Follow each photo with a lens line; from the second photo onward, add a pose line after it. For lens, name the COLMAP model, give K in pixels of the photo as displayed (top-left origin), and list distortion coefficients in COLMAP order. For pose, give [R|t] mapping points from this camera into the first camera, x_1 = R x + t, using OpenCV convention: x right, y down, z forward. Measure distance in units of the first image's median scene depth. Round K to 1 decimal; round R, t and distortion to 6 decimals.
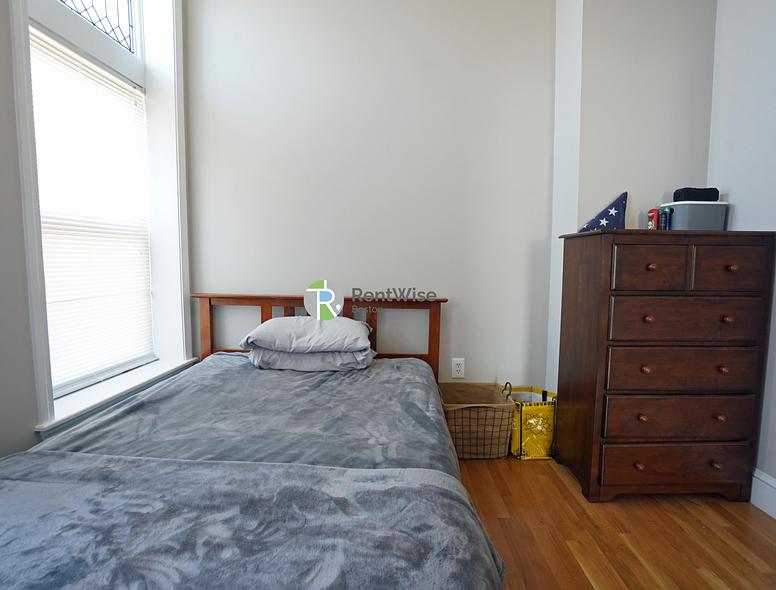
lens RADIAL K [[409.8, 0, 377.0], [0, 409.8, 303.2], [0, 0, 1]] dist [-0.079627, 0.031592]
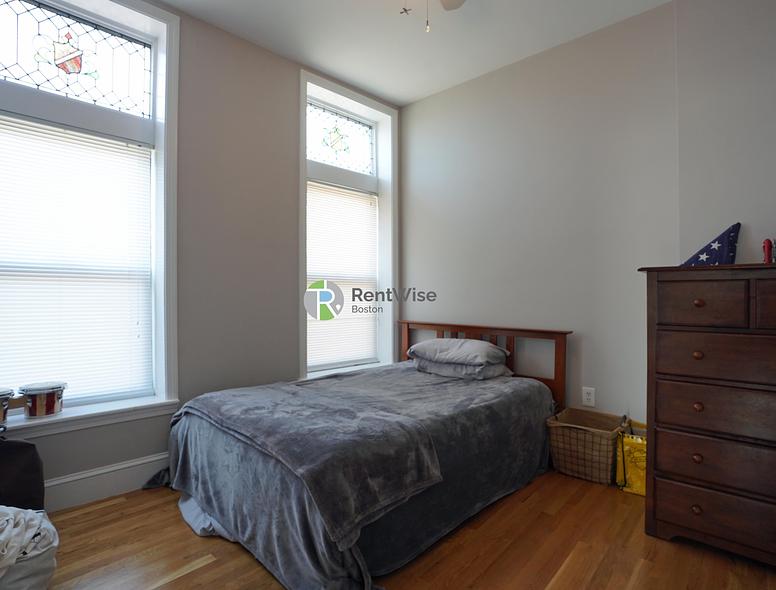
lens RADIAL K [[409.8, 0, 377.0], [0, 409.8, 303.2], [0, 0, 1]] dist [-0.079627, 0.031592]
pose [[0.734860, 0.004356, -0.678205, 0.616861], [-0.066371, 0.995642, -0.065520, 0.022919], [0.674963, 0.093161, 0.731946, -0.218151]]
